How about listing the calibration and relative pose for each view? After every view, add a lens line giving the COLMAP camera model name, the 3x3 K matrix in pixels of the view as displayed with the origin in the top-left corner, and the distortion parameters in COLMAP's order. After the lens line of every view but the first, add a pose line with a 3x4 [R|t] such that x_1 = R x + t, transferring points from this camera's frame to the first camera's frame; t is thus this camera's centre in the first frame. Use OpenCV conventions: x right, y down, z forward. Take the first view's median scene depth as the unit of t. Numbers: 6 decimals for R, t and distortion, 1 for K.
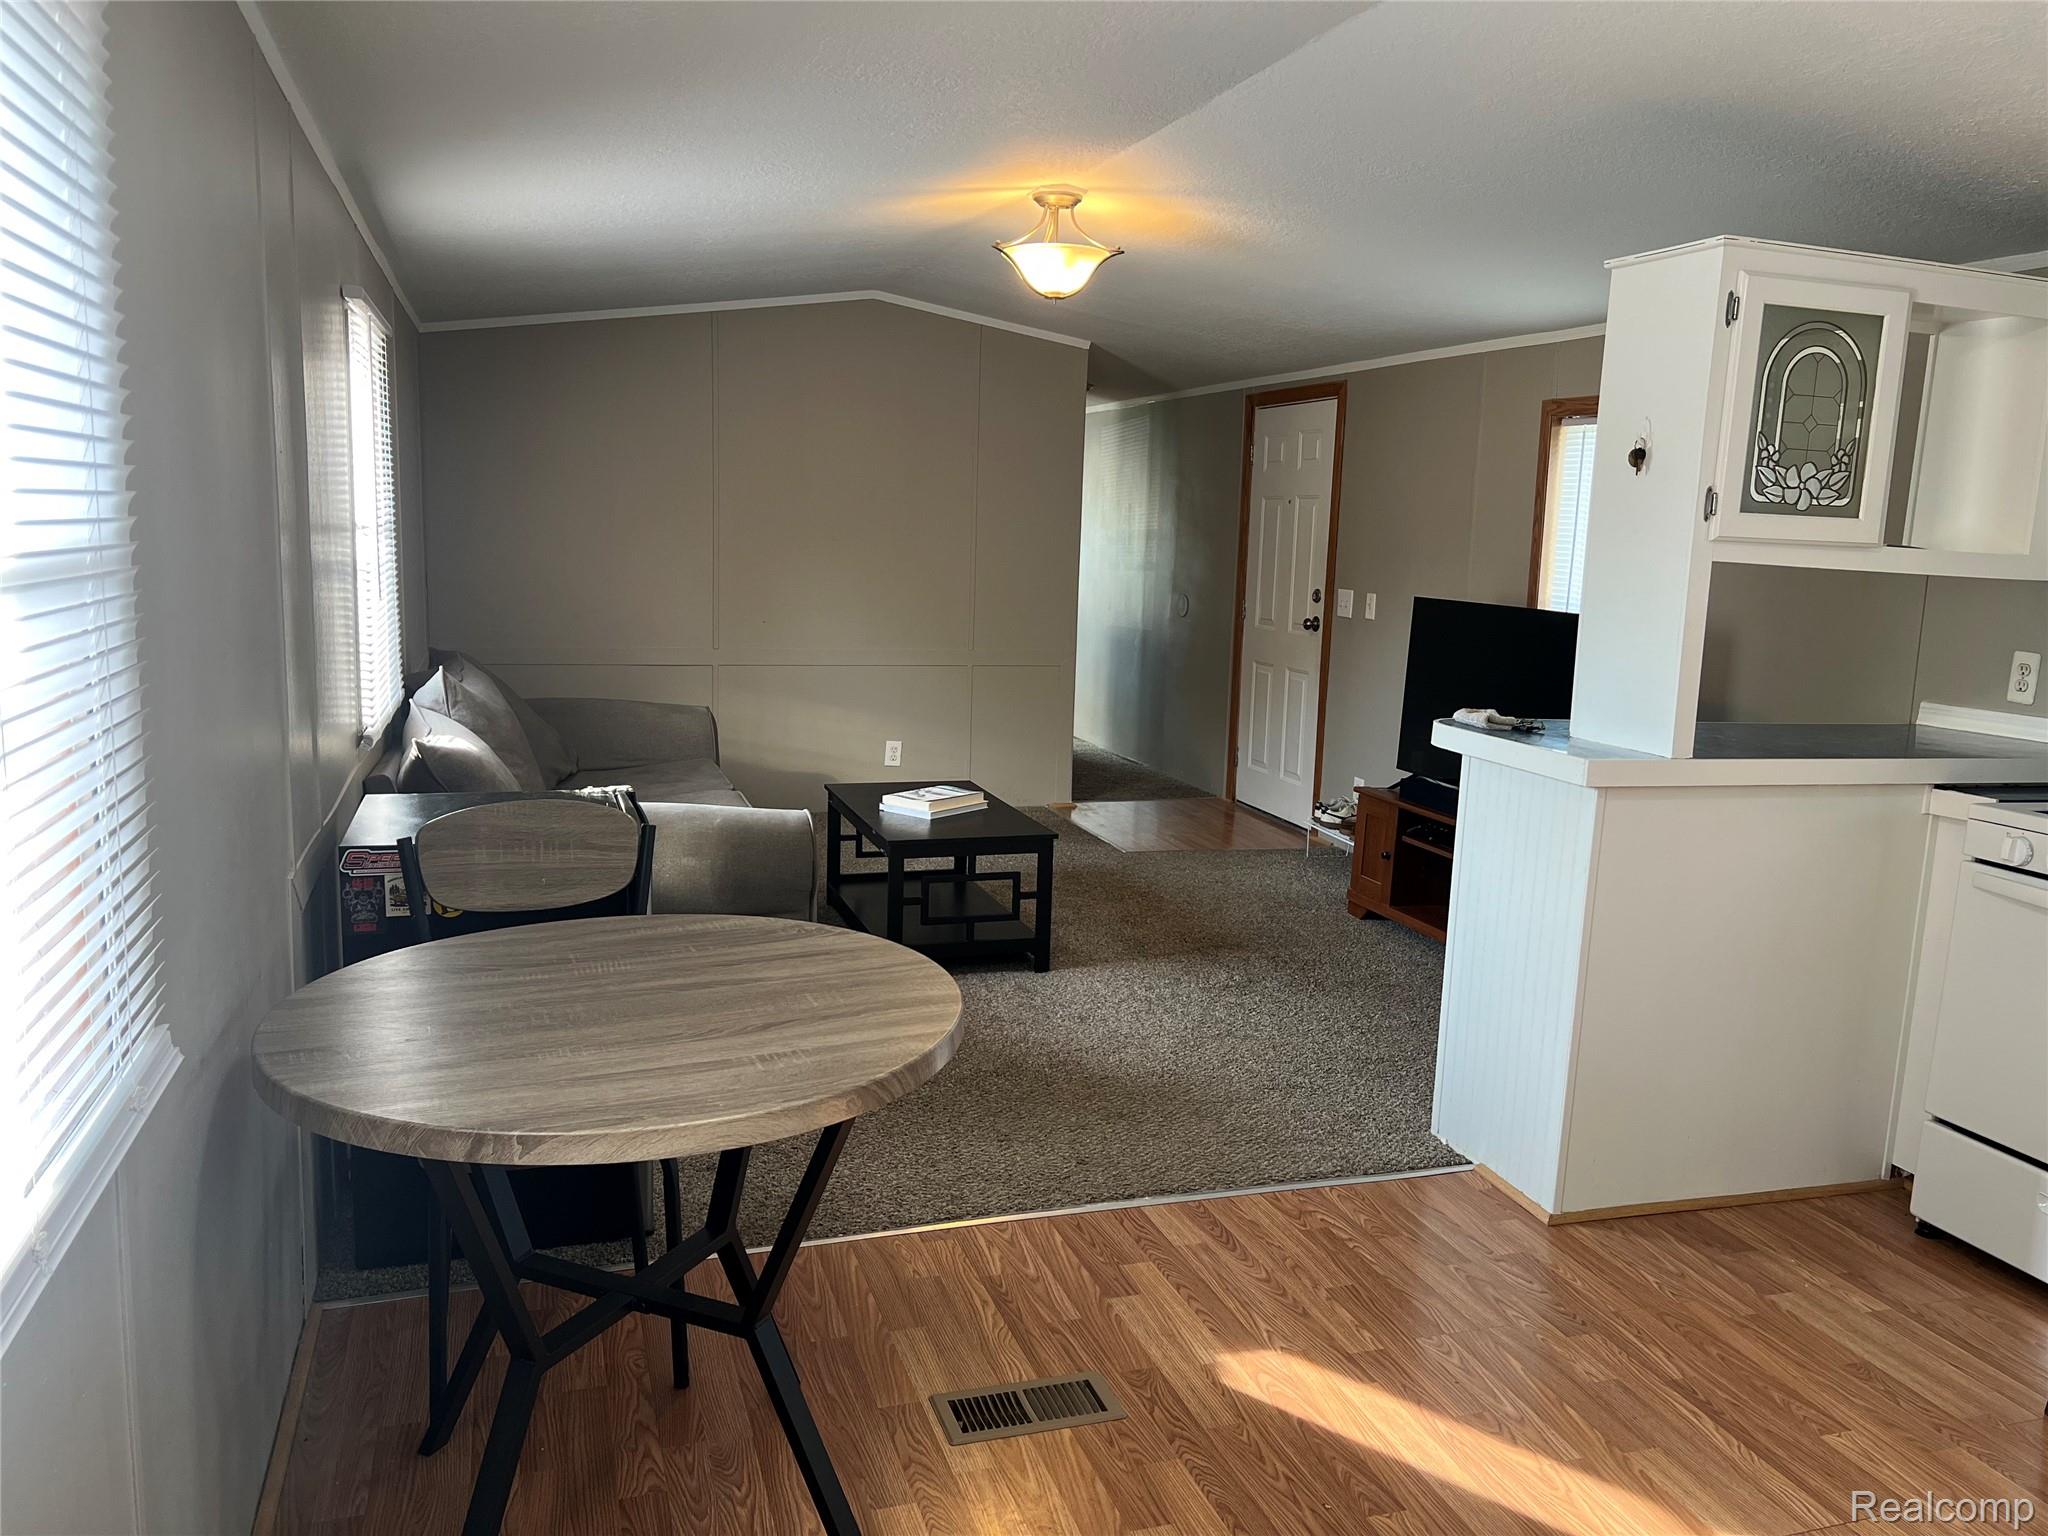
lens RADIAL K [[1559.6, 0, 1036.1], [0, 1559.6, 767.8], [0, 0, 1]] dist [0.060507, -0.069231]
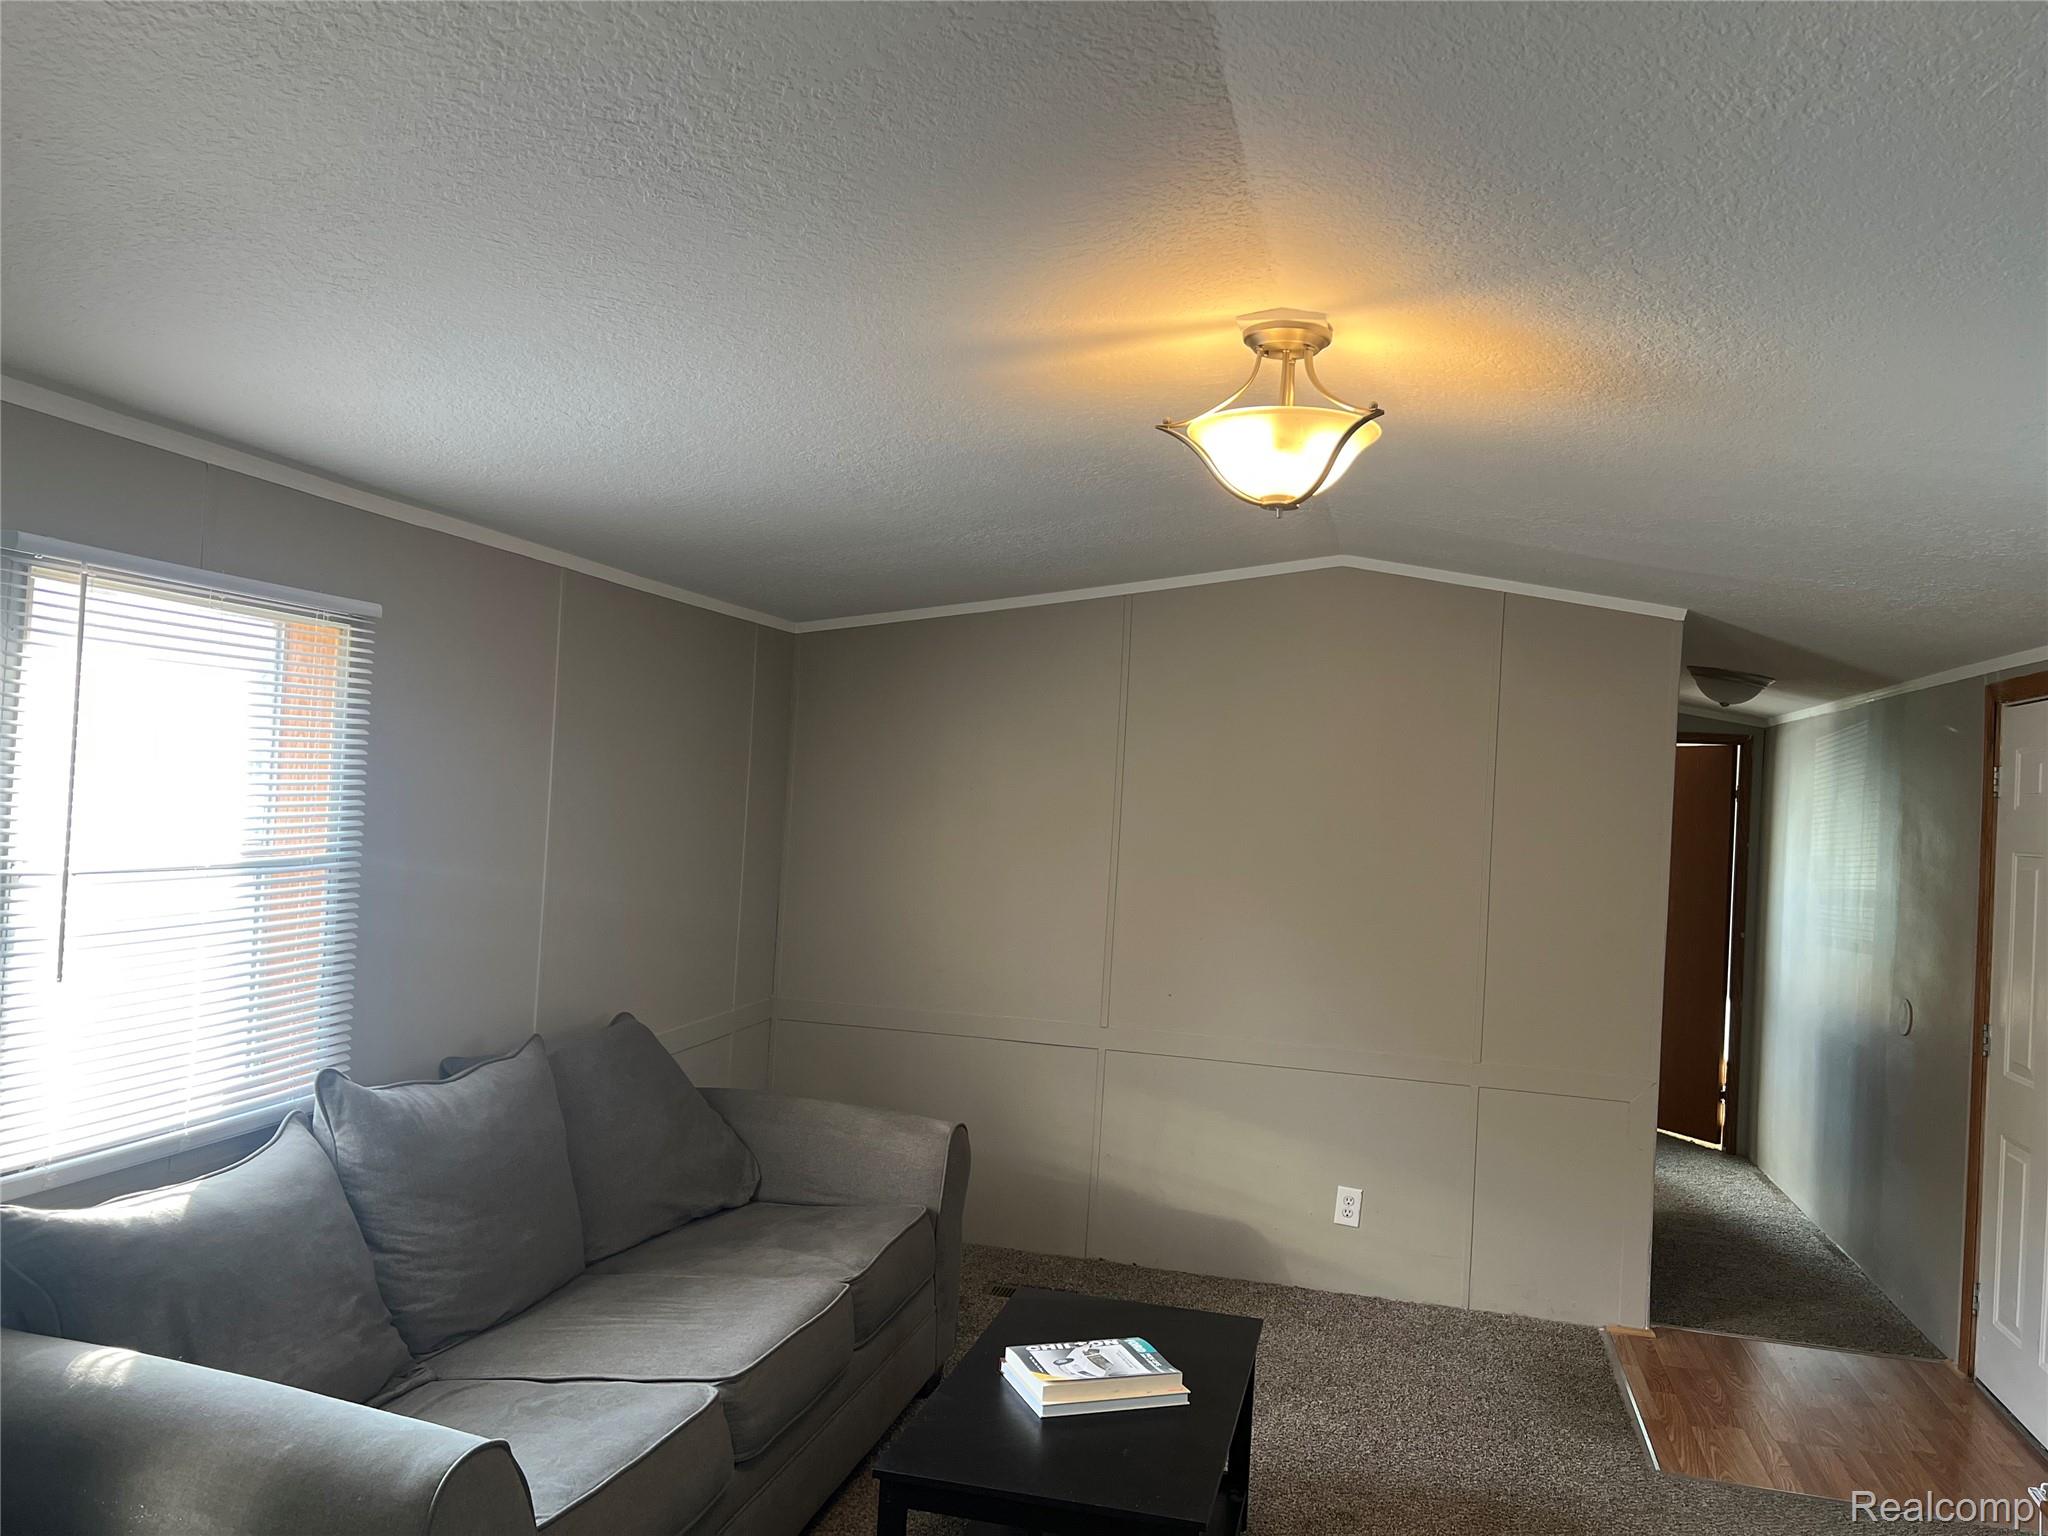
lens RADIAL K [[1559.6, 0, 1016.2], [0, 1559.6, 758.8], [0, 0, 1]] dist [0.060507, -0.069231]
pose [[0.848225, 0.006198, -0.529599, 0.145781], [-0.114187, 0.978556, -0.171435, -0.065969], [0.517180, 0.205889, 0.830744, 0.319903]]
